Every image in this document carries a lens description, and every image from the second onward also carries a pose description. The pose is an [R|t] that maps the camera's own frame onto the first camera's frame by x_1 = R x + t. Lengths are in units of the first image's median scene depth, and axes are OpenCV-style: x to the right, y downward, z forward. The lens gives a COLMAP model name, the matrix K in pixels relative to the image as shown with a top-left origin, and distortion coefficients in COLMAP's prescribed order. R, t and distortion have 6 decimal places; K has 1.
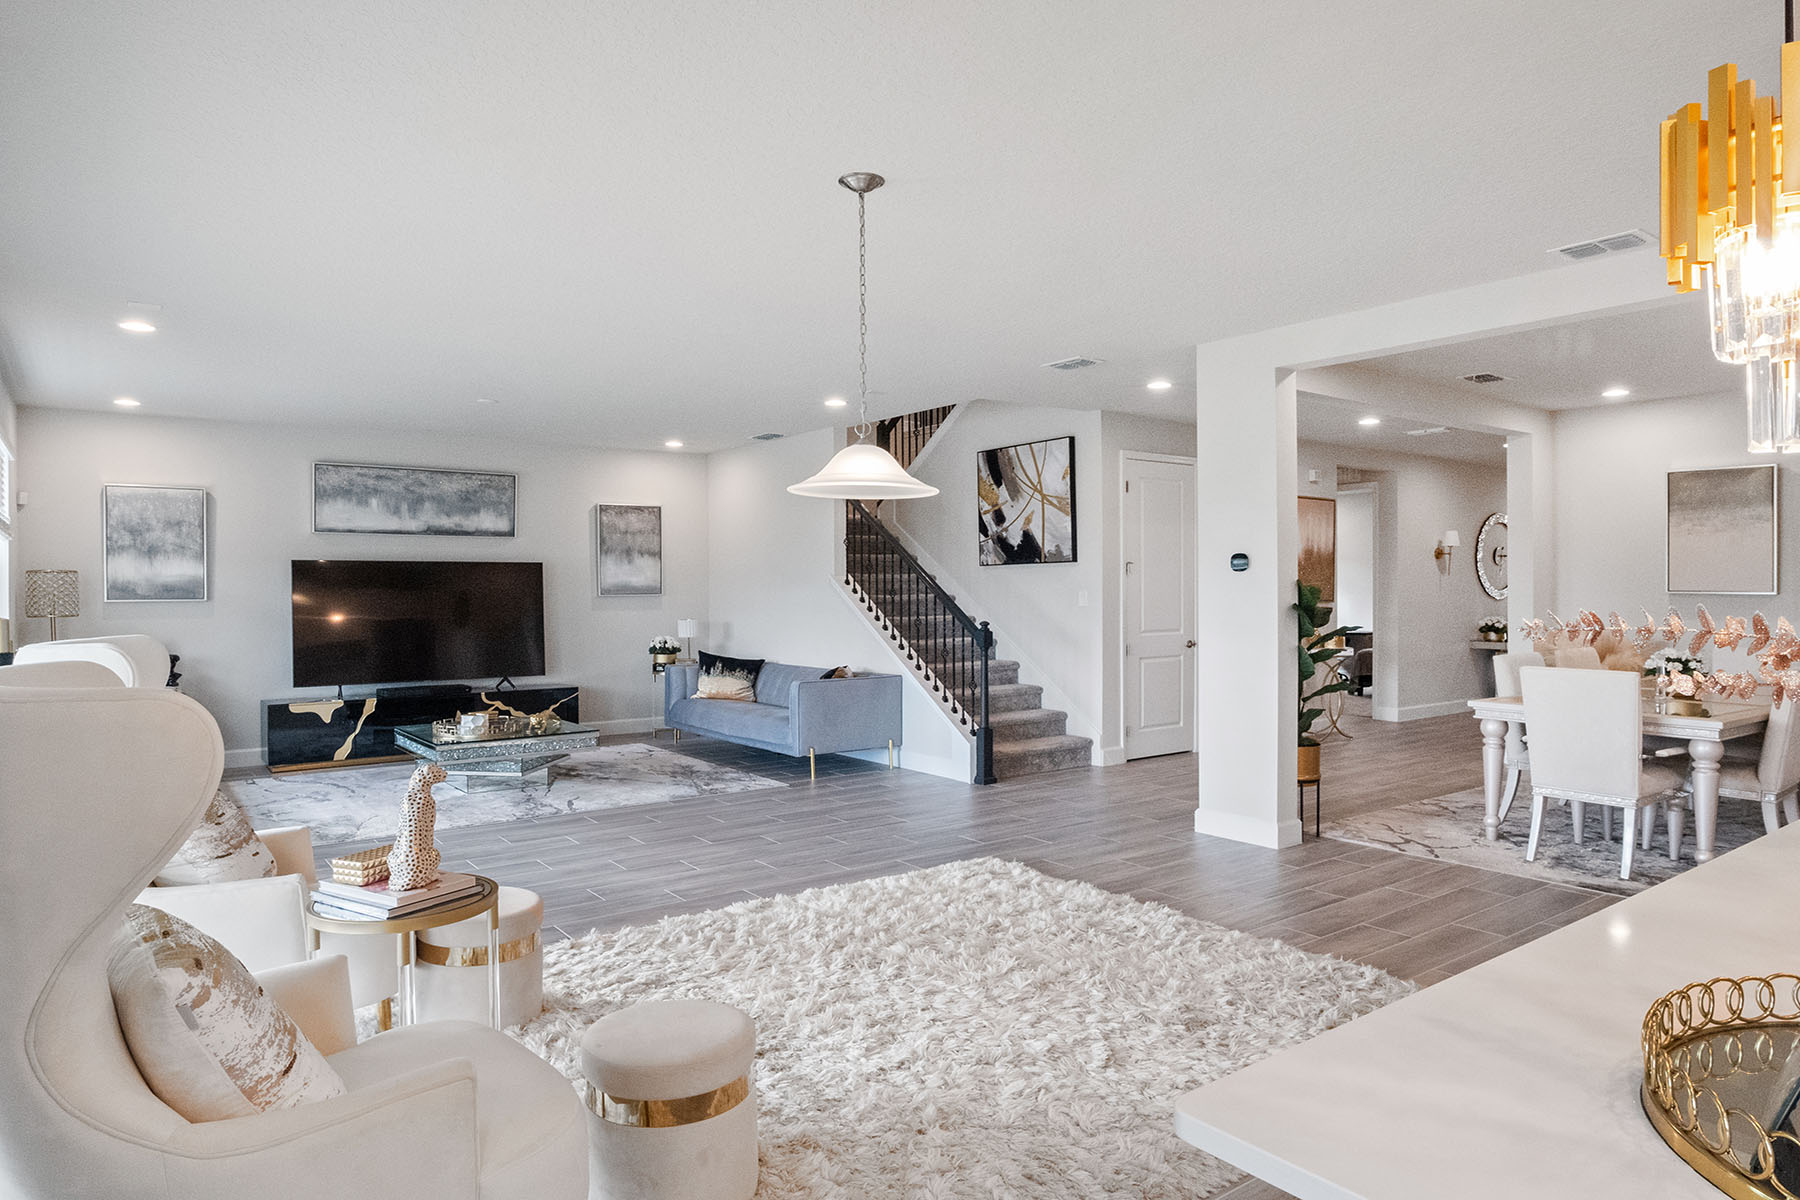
lens RADIAL K [[1088.6, 0, 901.6], [0, 1088.6, 595.9], [0, 0, 1]] dist [-0.032599, 0.012298]
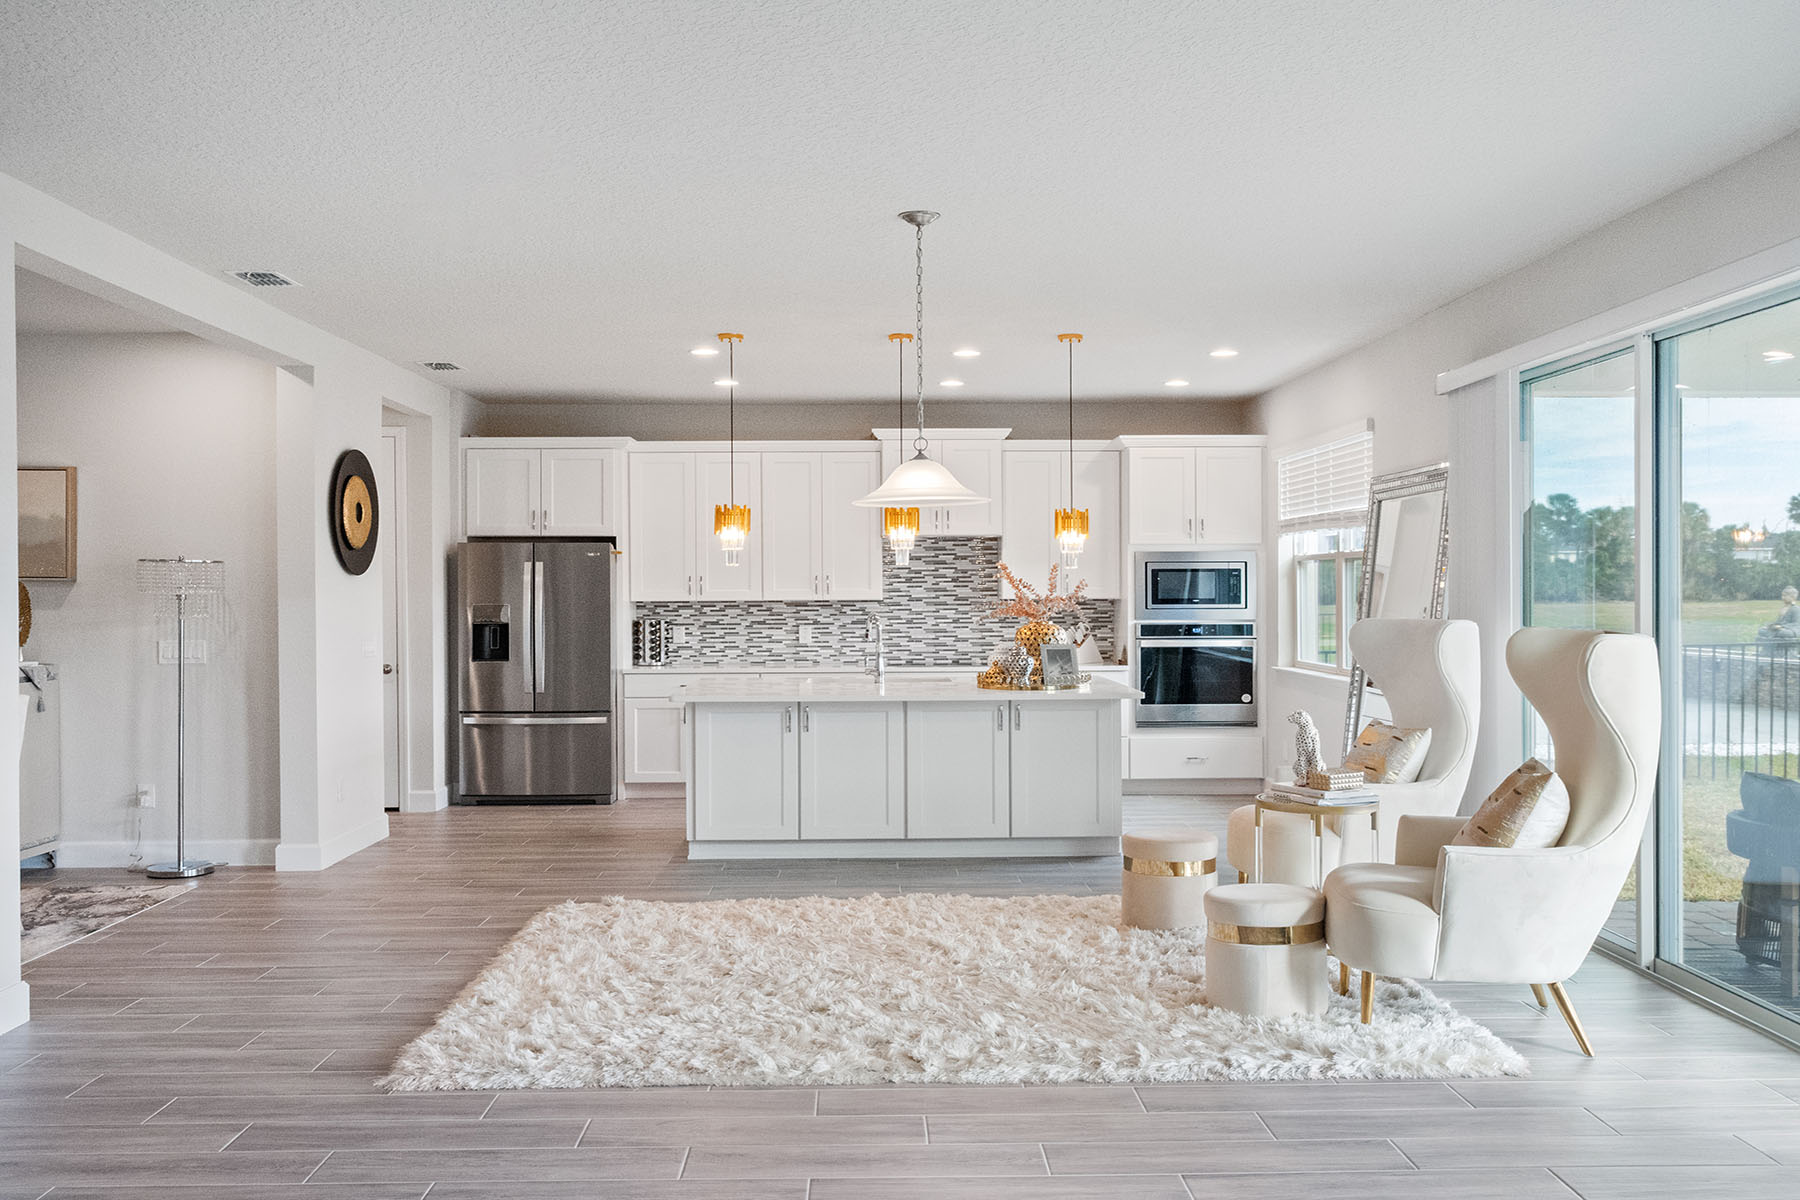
lens RADIAL K [[1602.7, 0, 924.1], [0, 1602.7, 604.4], [0, 0, 1]] dist [-0.008867, -0.030383]
pose [[-0.825432, 0.003362, 0.564492, -0.397631], [0.013420, 0.999816, 0.013670, -0.006727], [-0.564343, 0.018859, -0.825325, 0.980741]]
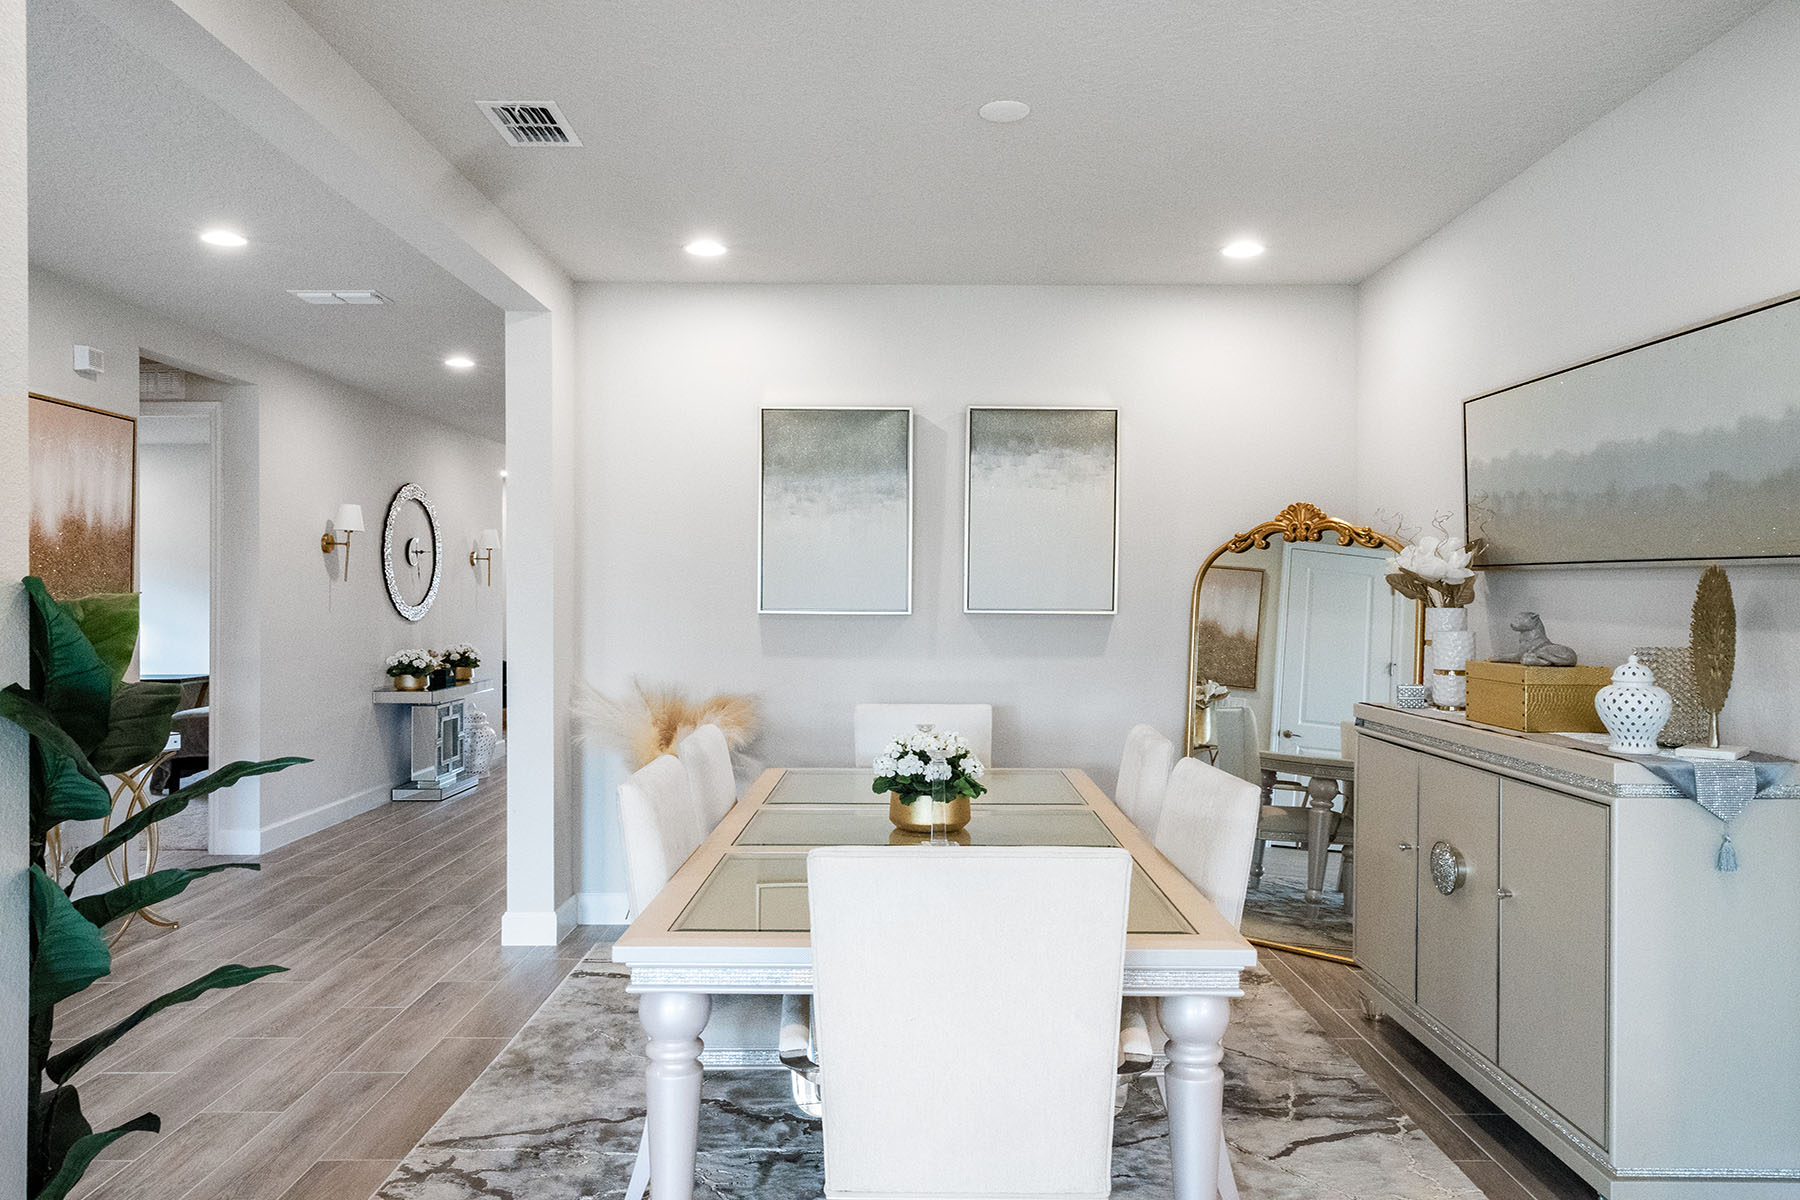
lens RADIAL K [[1276.8, 0, 897.5], [0, 1276.8, 594.2], [0, 0, 1]] dist [-0.002421, 0.006782]
pose [[0.594288, 0.003622, 0.804244, 0.177471], [0.006180, 0.999940, -0.009070, -0.005695], [-0.804228, 0.010360, 0.594230, 0.475787]]
